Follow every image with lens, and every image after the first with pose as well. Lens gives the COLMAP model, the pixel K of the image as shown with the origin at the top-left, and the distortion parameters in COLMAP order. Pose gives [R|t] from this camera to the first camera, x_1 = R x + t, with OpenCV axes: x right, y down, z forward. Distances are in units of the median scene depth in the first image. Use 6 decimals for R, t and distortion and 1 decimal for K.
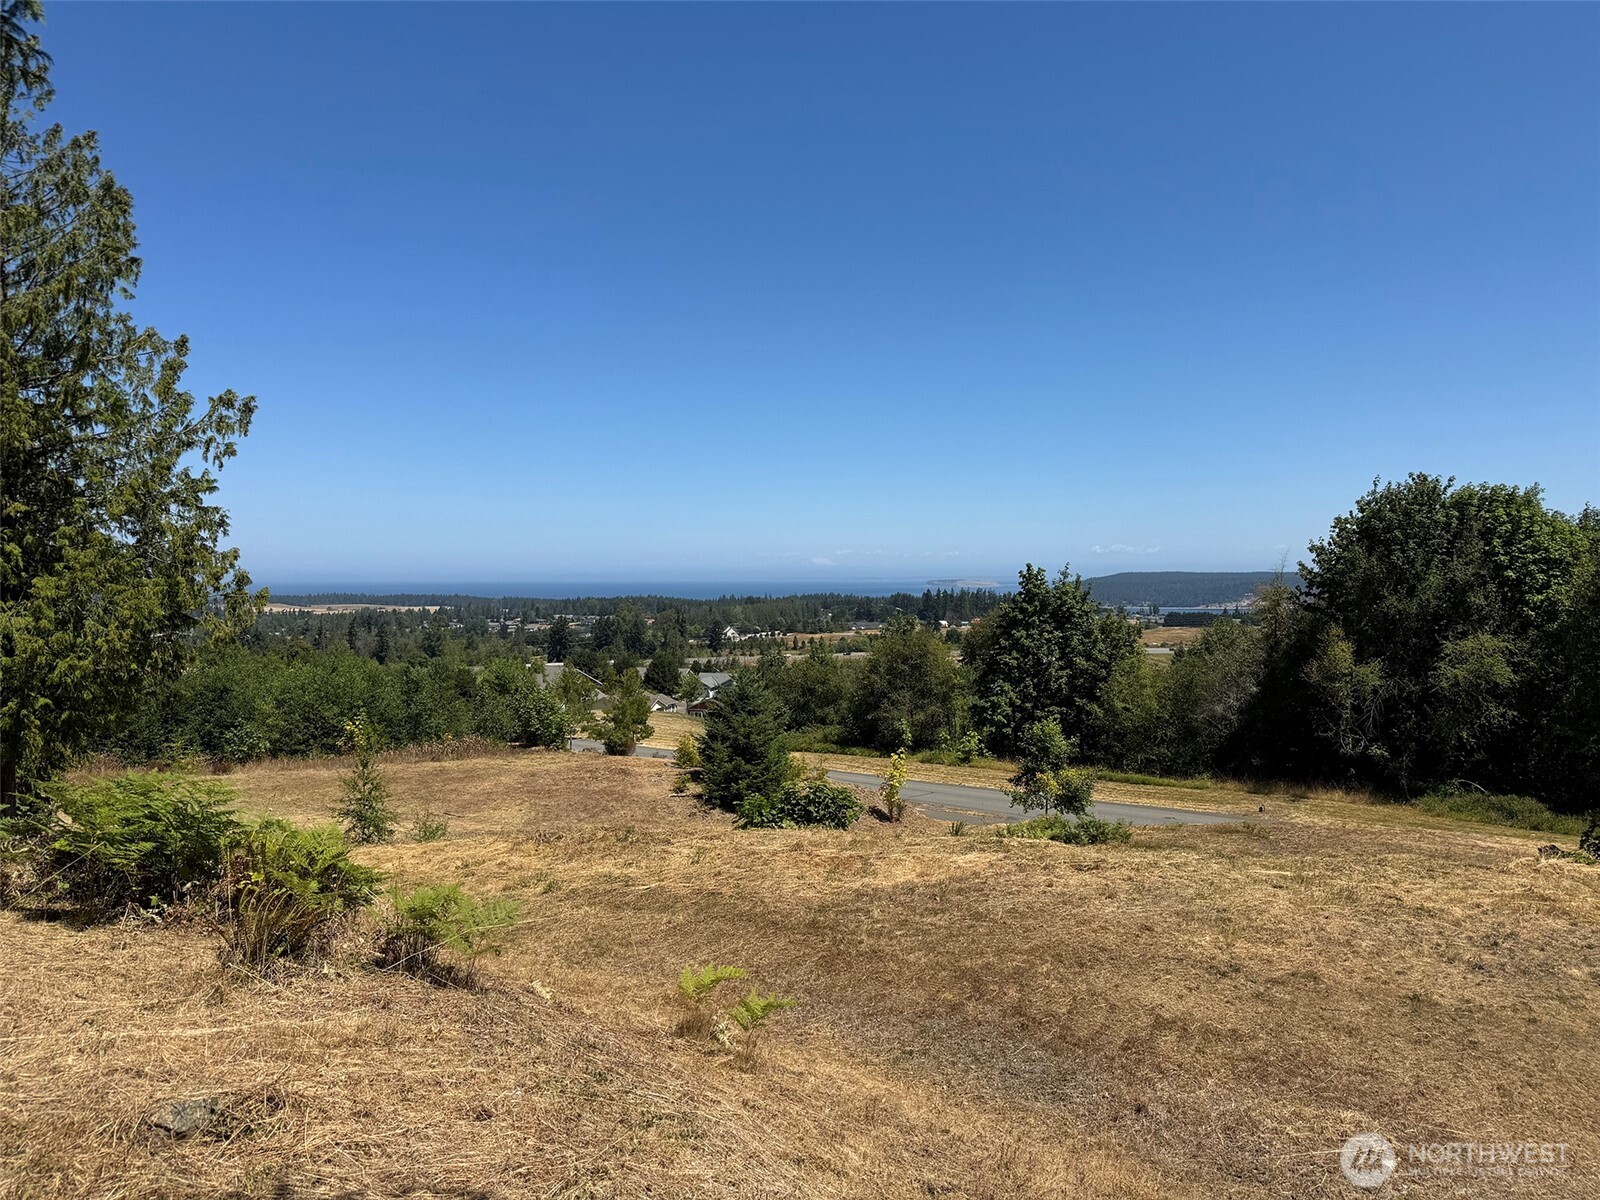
lens RADIAL K [[1104.8, 0, 741.4], [0, 1104.8, 598.7], [0, 0, 1]] dist [0.069834, -0.050217]
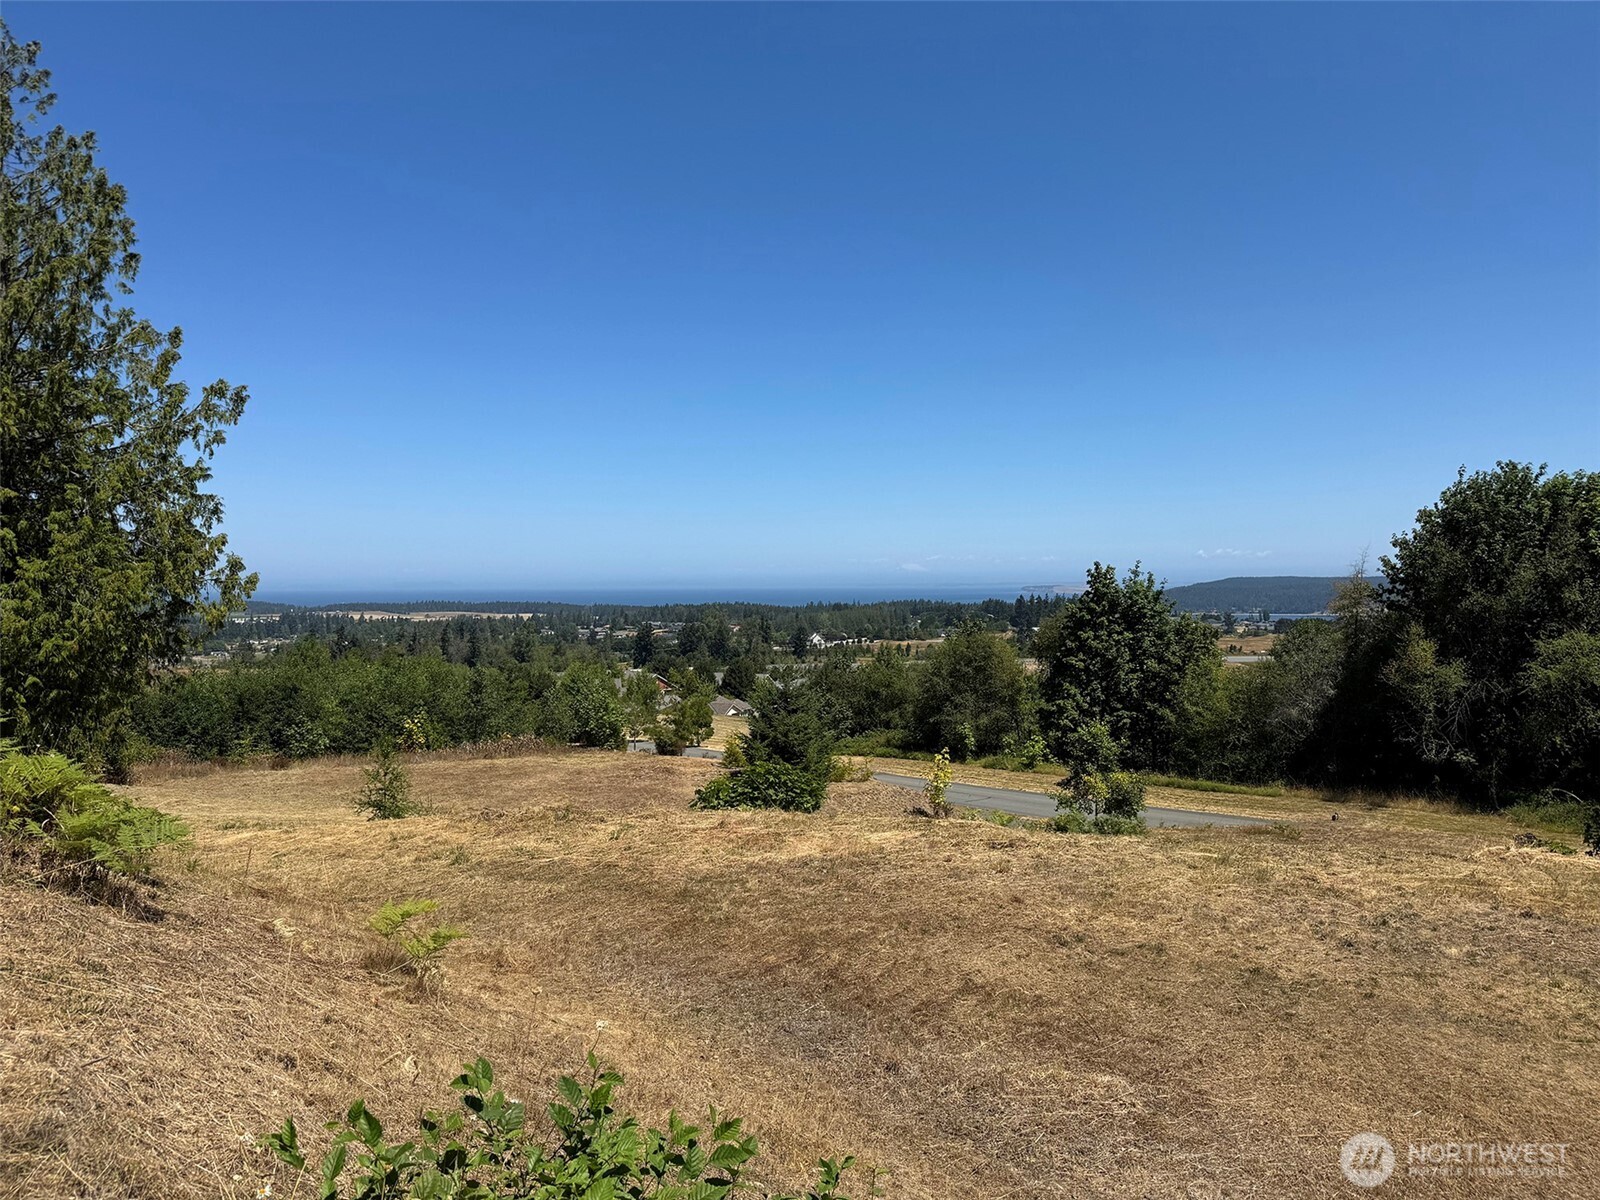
lens RADIAL K [[1104.8, 0, 745.6], [0, 1104.8, 605.7], [0, 0, 1]] dist [0.069834, -0.050217]
pose [[0.996438, -0.001541, -0.084314, 0.041669], [0.001354, 0.999996, -0.002279, 0.008914], [0.084317, 0.002157, 0.996437, 0.006963]]
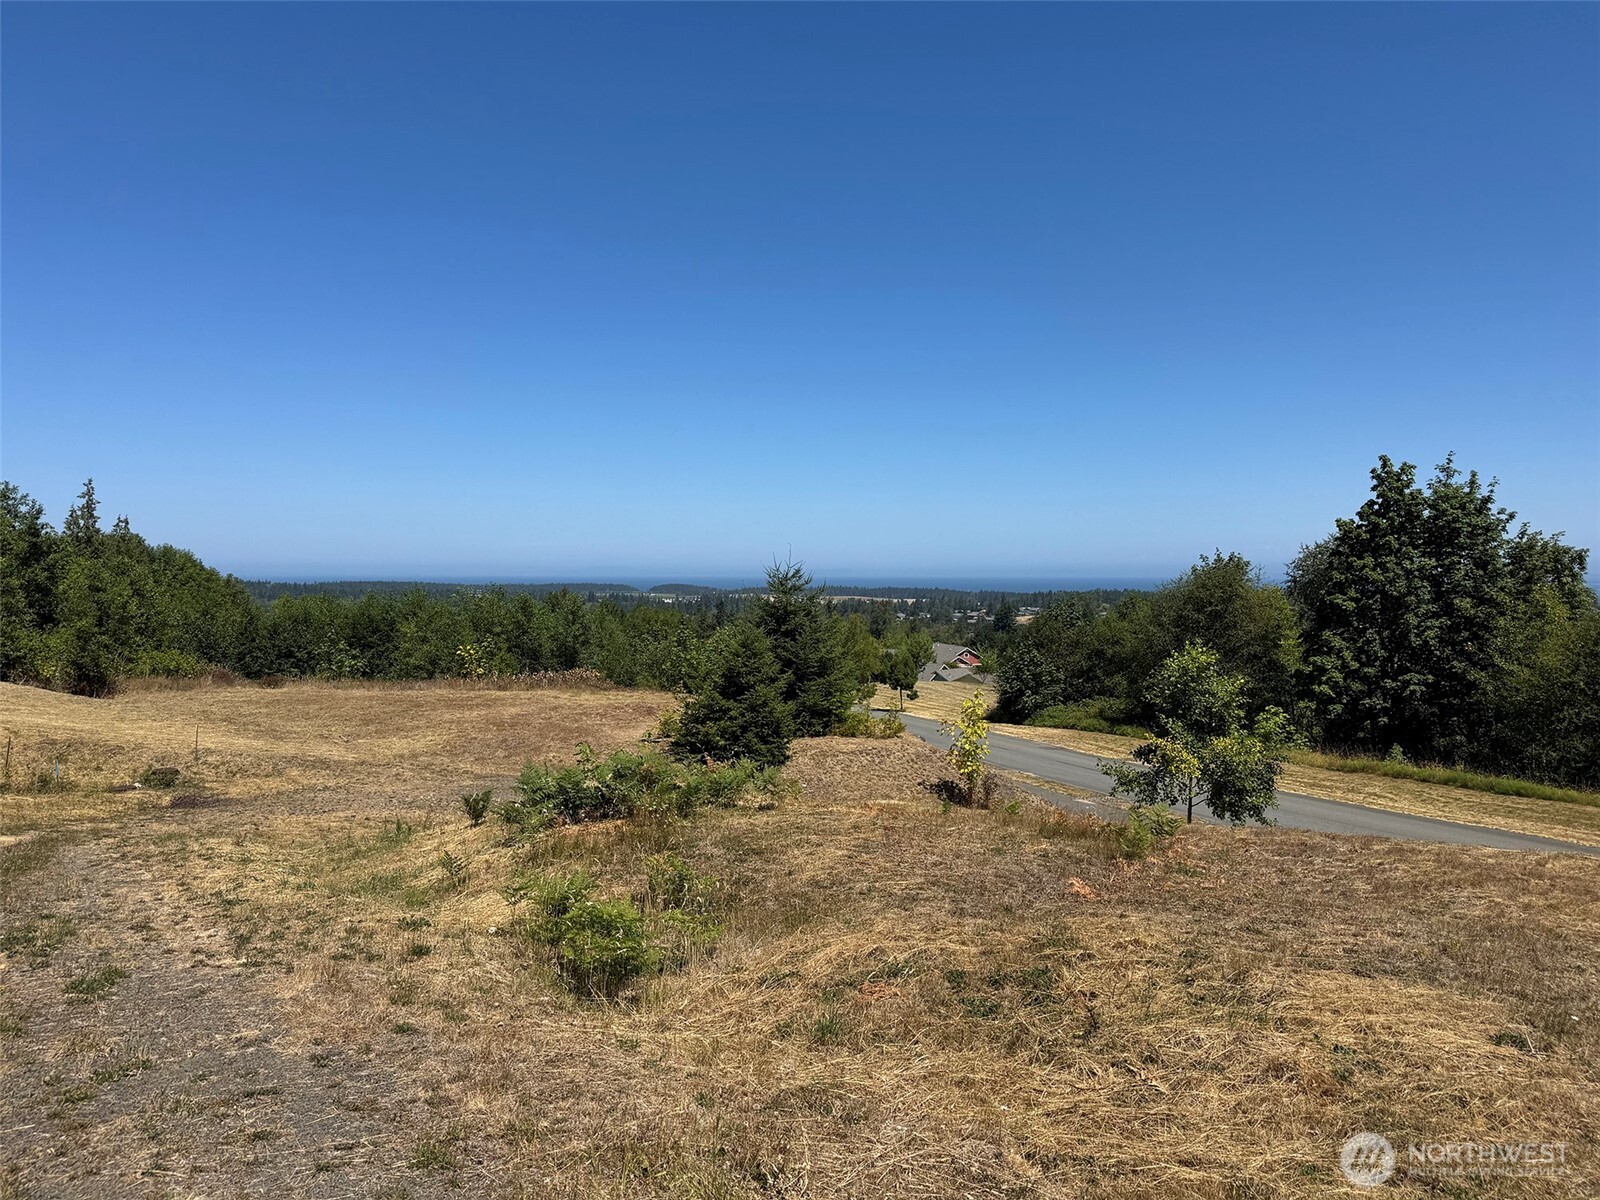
lens RADIAL K [[1104.8, 0, 792.2], [0, 1104.8, 583.9], [0, 0, 1]] dist [0.069834, -0.050217]
pose [[0.919424, 0.009975, -0.393141, 0.242427], [-0.014925, 0.999843, -0.009537, 0.067061], [0.392985, 0.014636, 0.919429, 0.308551]]
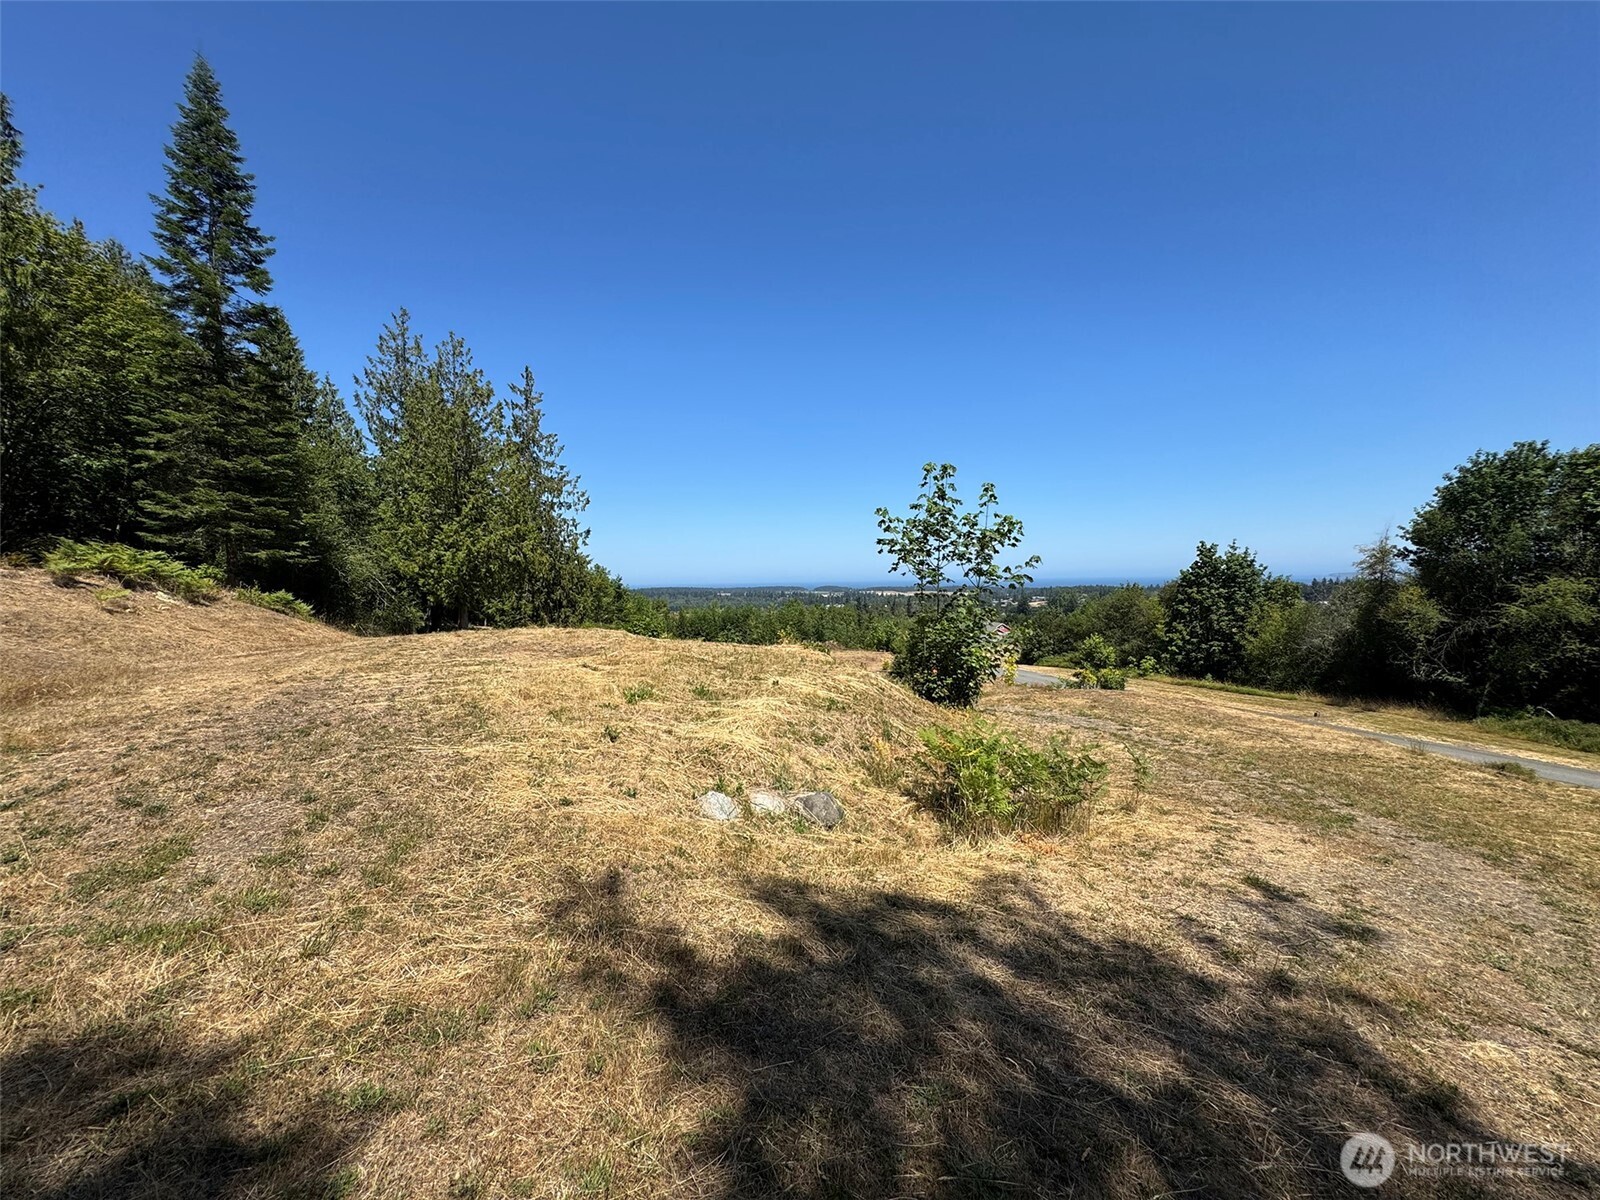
lens RADIAL K [[628.3, 0, 803.9], [0, 628.3, 591.8], [0, 0, 1]] dist [0.022948, 0.000407]
pose [[0.854420, 0.000696, -0.519582, 0.298609], [0.000738, 0.999996, 0.002554, 0.037125], [0.519582, -0.002566, 0.854416, 0.046168]]
